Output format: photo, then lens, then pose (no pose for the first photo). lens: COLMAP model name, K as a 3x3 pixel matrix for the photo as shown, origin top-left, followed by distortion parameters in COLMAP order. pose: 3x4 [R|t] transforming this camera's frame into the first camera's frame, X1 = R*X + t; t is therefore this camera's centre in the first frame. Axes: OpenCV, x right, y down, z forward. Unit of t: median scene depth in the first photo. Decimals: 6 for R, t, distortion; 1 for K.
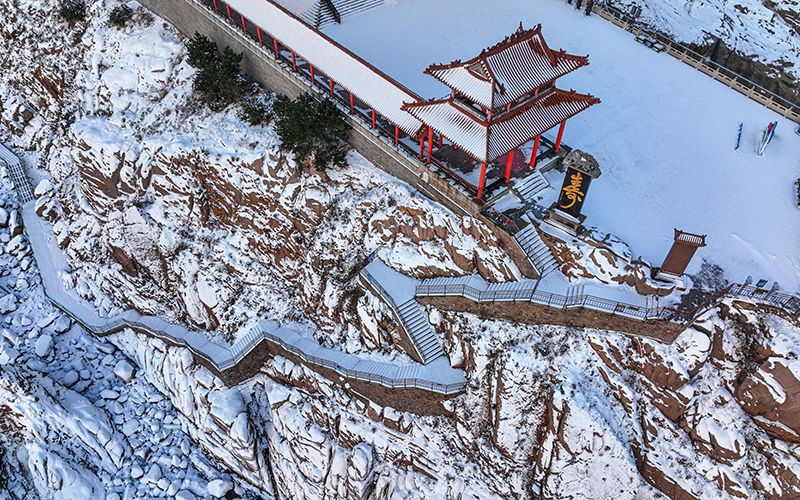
lens RADIAL K [[514.7, 0, 400.1], [0, 514.7, 285.5], [0, 0, 1]] dist [-0.001042, 0.014451]
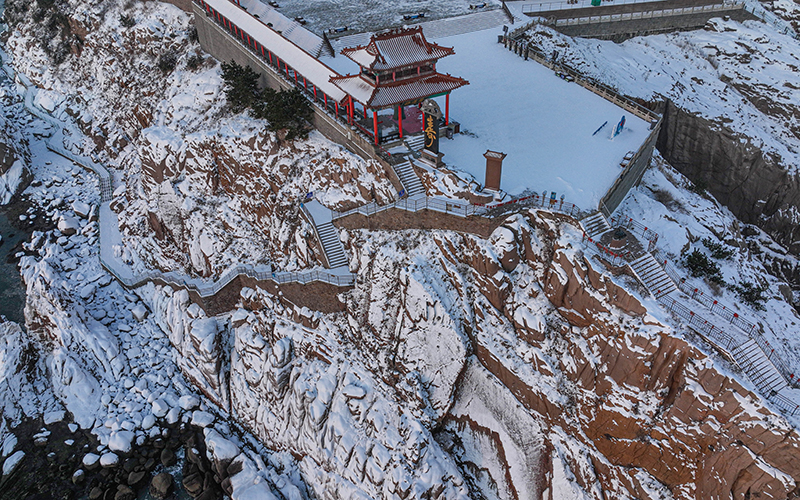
lens RADIAL K [[514.7, 0, 400.1], [0, 514.7, 285.5], [0, 0, 1]] dist [-0.001042, 0.014451]
pose [[0.986739, 0.092344, -0.133490, 0.351245], [-0.115063, 0.978005, -0.173975, 0.352156], [0.114488, 0.187027, 0.975660, -0.221540]]
